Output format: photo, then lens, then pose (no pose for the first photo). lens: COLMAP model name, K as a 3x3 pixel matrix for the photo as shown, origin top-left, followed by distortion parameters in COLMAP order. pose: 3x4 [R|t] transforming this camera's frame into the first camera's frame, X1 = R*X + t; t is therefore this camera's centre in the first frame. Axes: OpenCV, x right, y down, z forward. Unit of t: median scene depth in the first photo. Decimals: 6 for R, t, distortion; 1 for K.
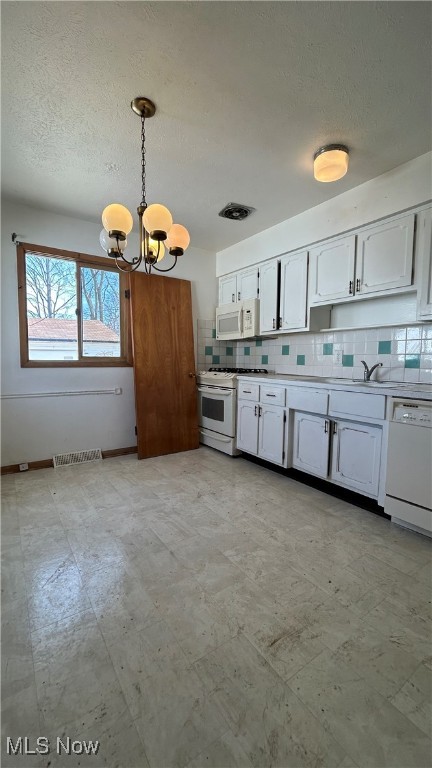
lens RADIAL K [[313.1, 0, 216.1], [0, 313.1, 384.1], [0, 0, 1]] dist [-0.000047, 0.000779]
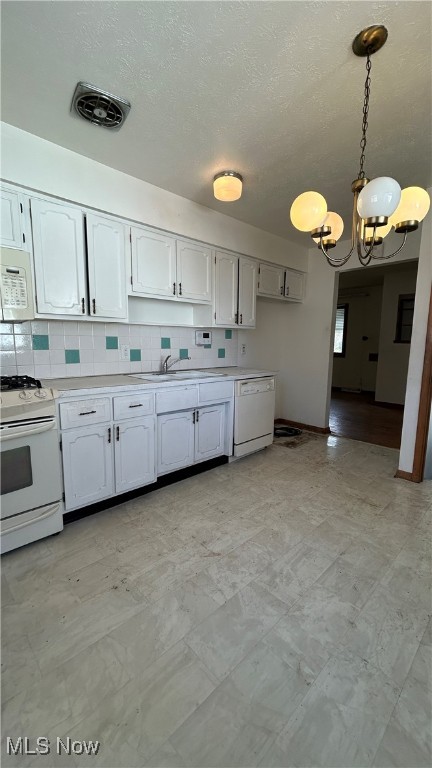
lens RADIAL K [[313.1, 0, 215.9], [0, 313.1, 384.4], [0, 0, 1]] dist [-0.000047, 0.000779]
pose [[-0.172025, -0.147862, 0.973932, -0.728253], [0.065092, 0.984804, 0.161010, -0.154123], [-0.982940, 0.091093, -0.159786, 1.111358]]
